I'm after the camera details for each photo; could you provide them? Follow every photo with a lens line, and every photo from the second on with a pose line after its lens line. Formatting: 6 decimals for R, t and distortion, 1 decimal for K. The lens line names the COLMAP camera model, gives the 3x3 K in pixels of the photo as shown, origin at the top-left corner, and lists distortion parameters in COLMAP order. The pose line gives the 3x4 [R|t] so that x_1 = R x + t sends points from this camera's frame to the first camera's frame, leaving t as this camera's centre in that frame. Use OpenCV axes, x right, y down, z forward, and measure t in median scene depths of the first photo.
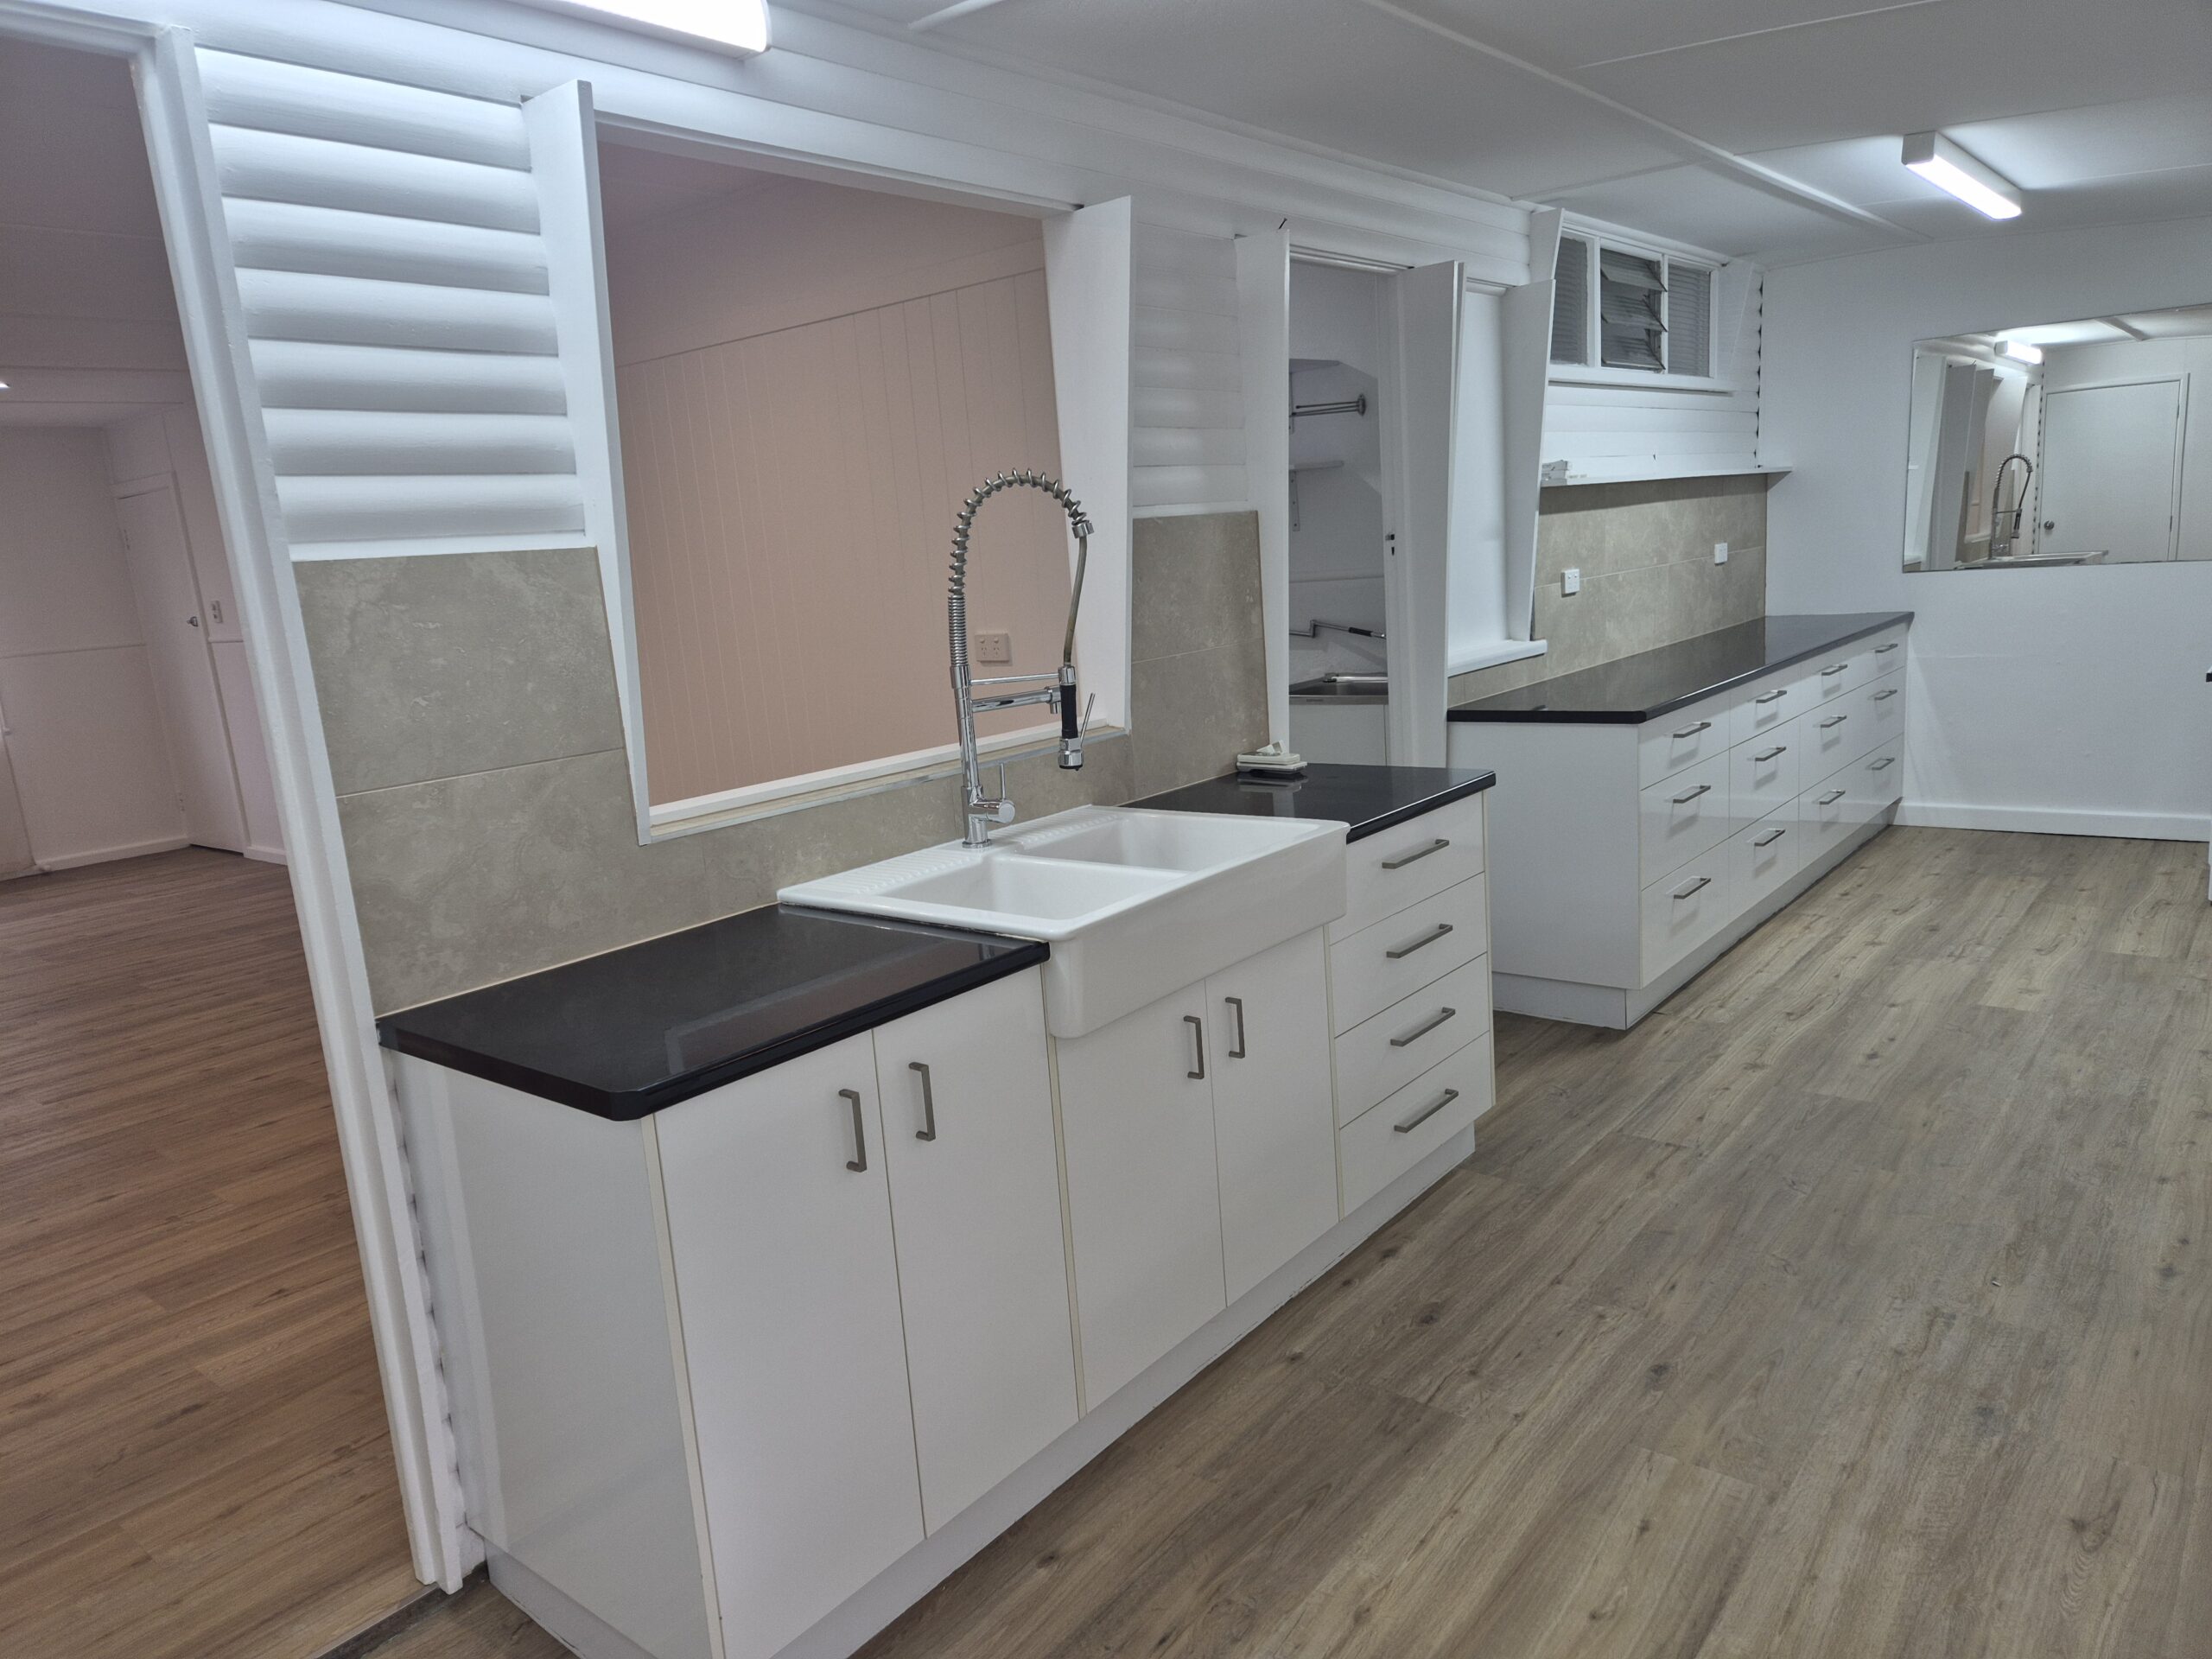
lens RADIAL K [[1479.4, 0, 1097.2], [0, 1479.4, 833.2], [0, 0, 1]] dist [0.041445, -0.029119]
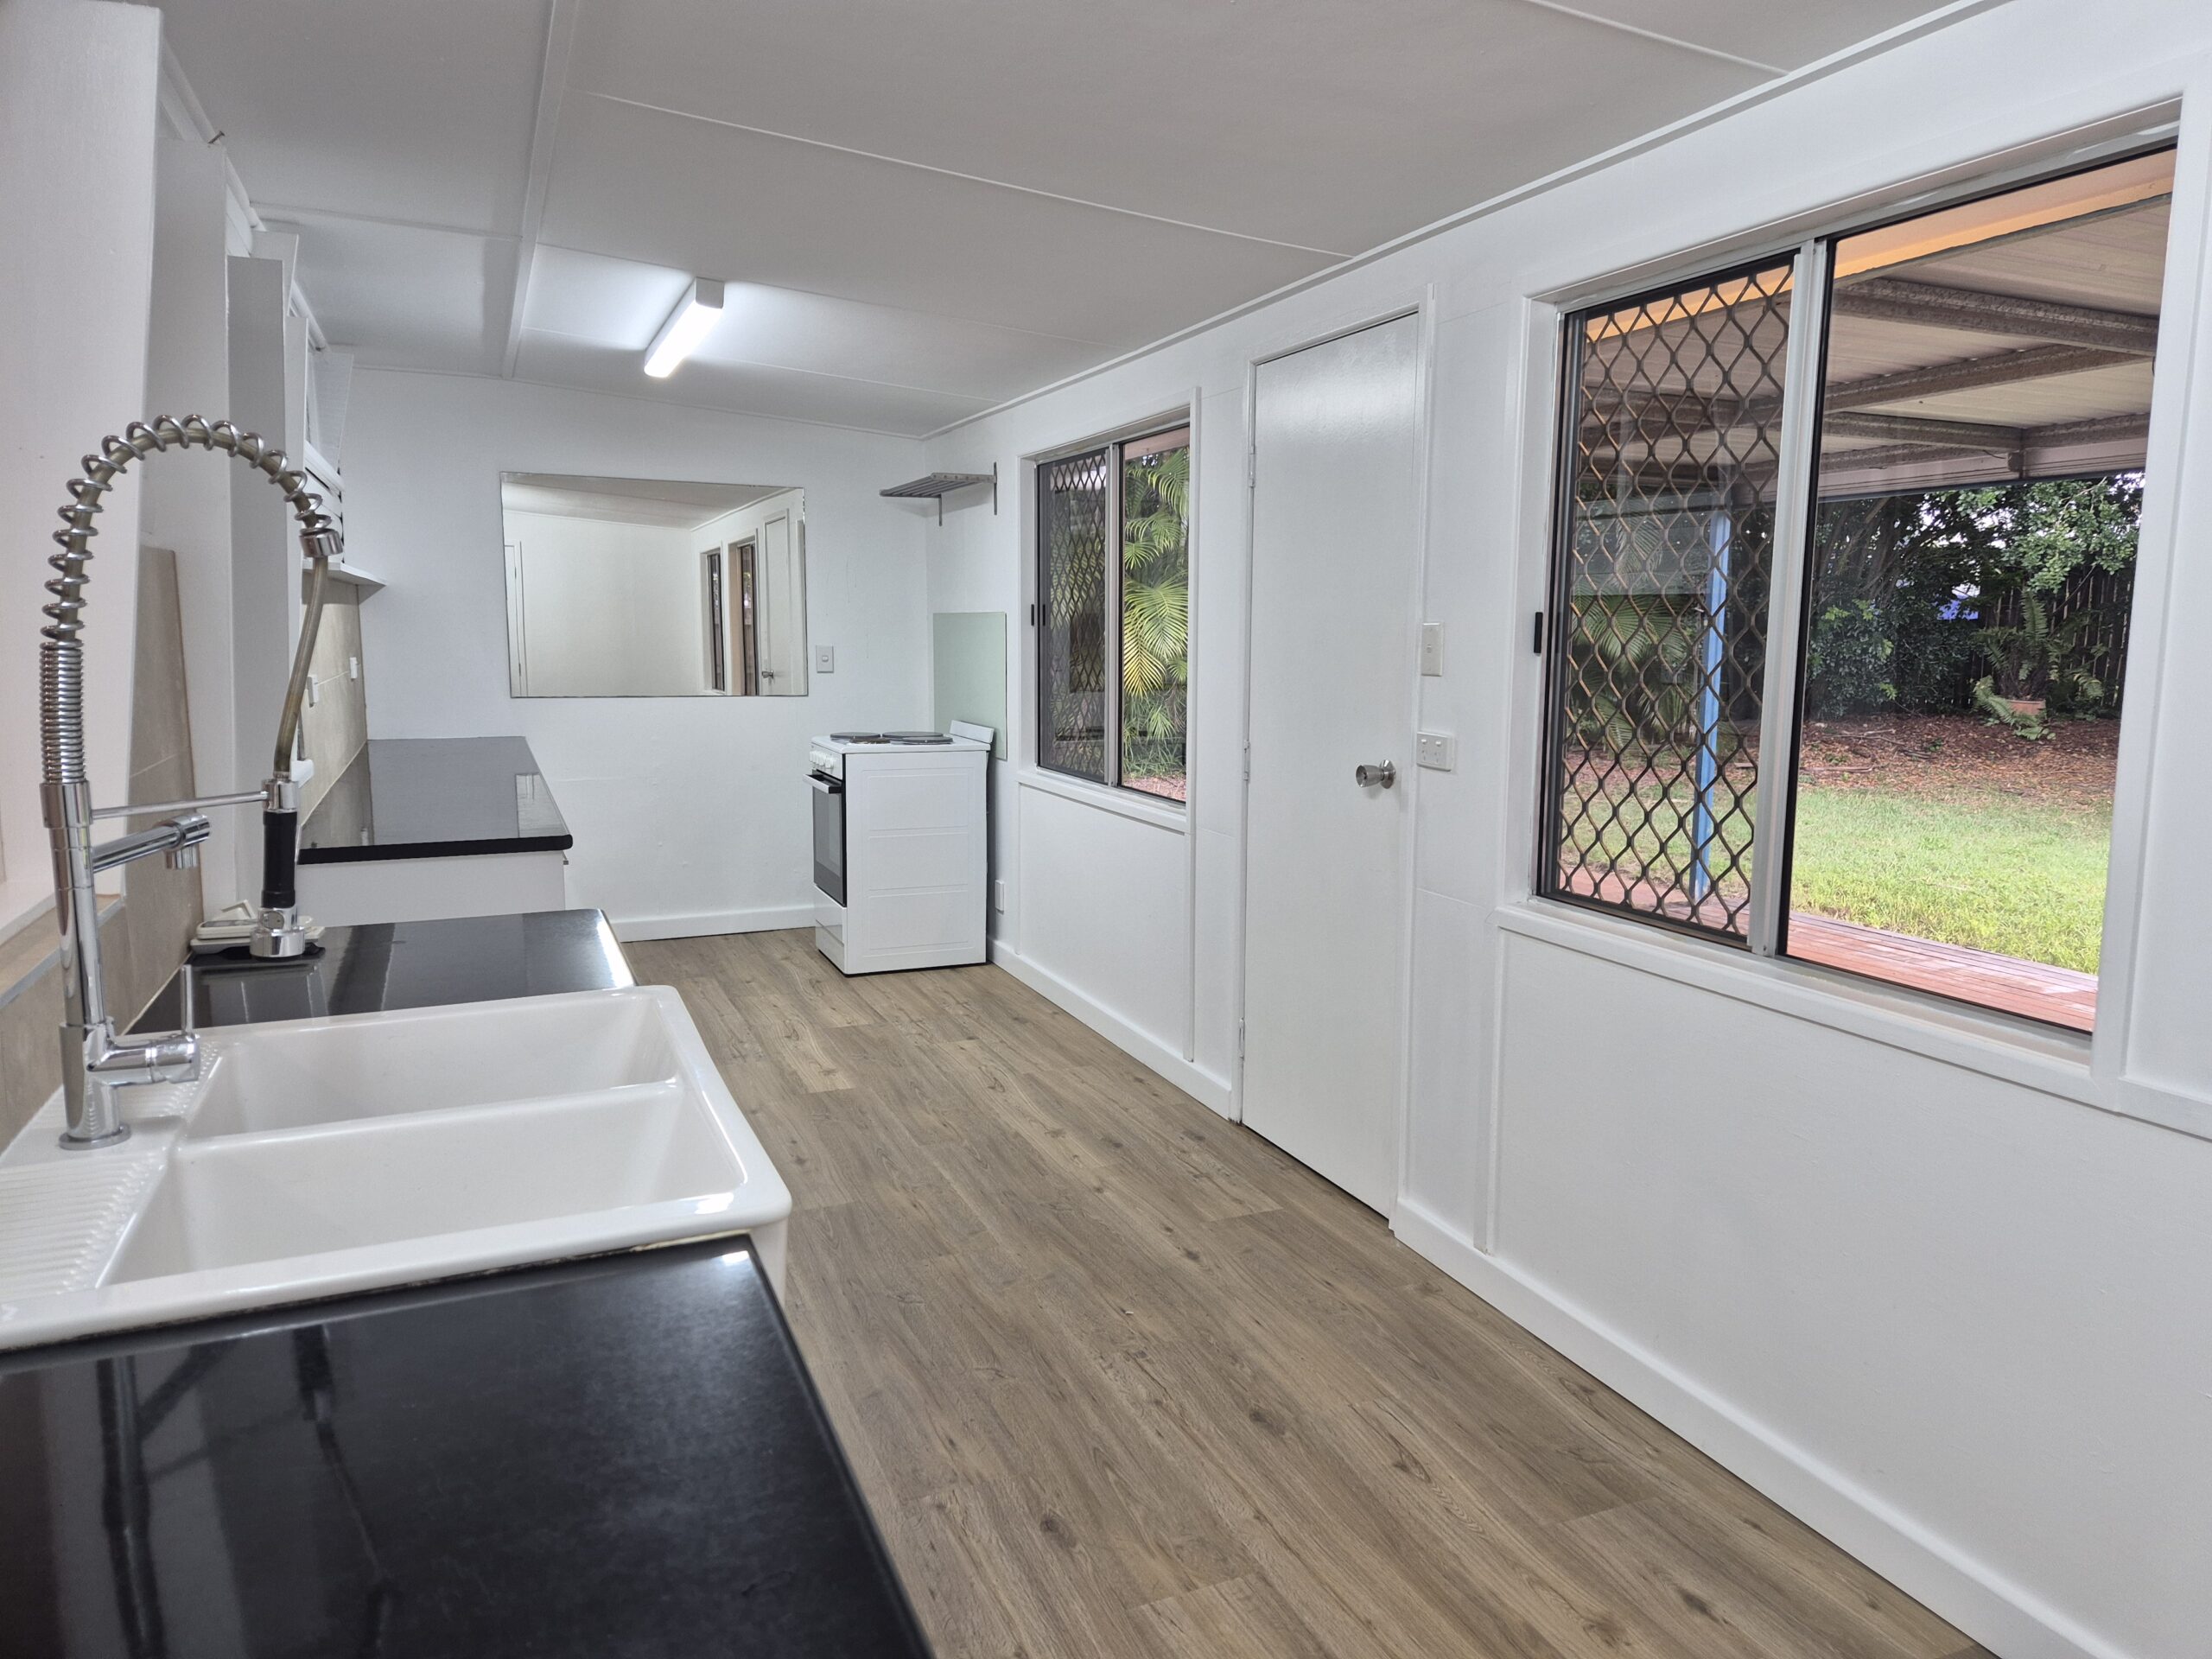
lens RADIAL K [[1479.4, 0, 1111.1], [0, 1479.4, 809.9], [0, 0, 1]] dist [0.041445, -0.029119]
pose [[0.454347, -0.035873, 0.890102, -0.289310], [0.131506, 0.990942, -0.027189, -0.033420], [-0.881065, 0.129407, 0.454949, 0.349684]]
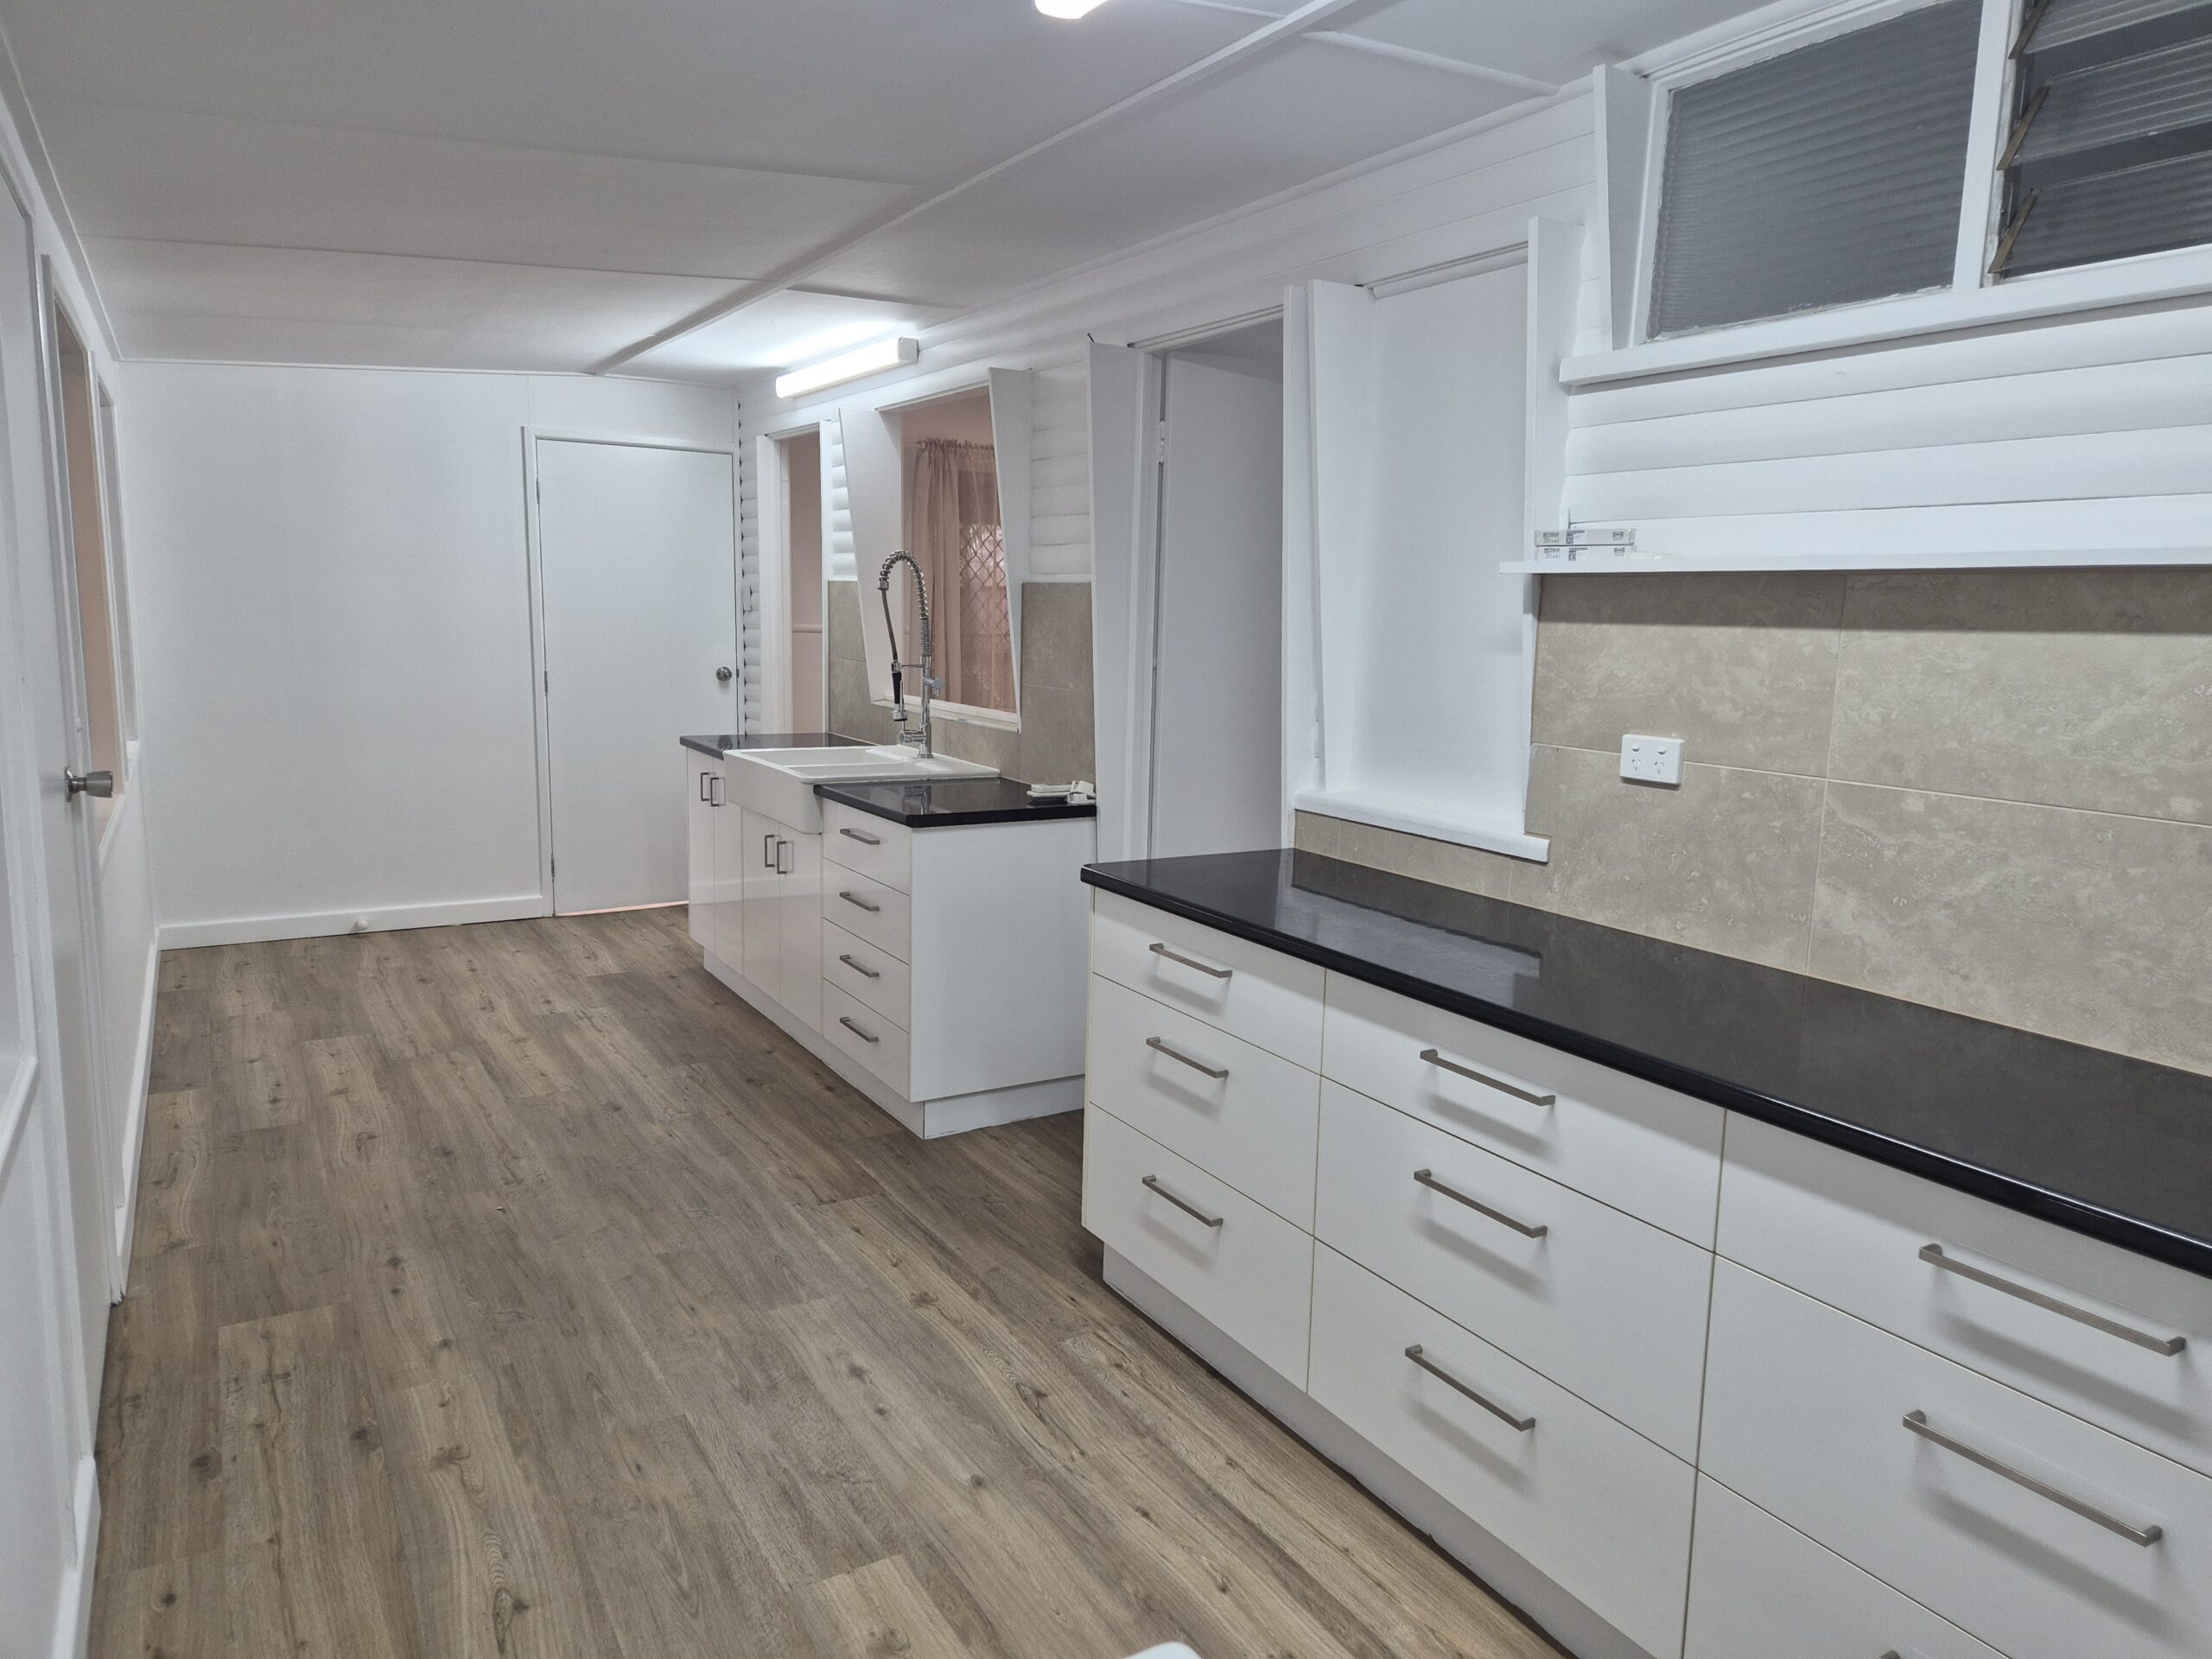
lens RADIAL K [[1479.4, 0, 1115.0], [0, 1479.4, 833.0], [0, 0, 1]] dist [0.041445, -0.029119]
pose [[-0.330129, 0.211154, -0.920016, 1.166057], [-0.185479, 0.941147, 0.282559, -0.349756], [0.925533, 0.263925, -0.271536, 1.331345]]
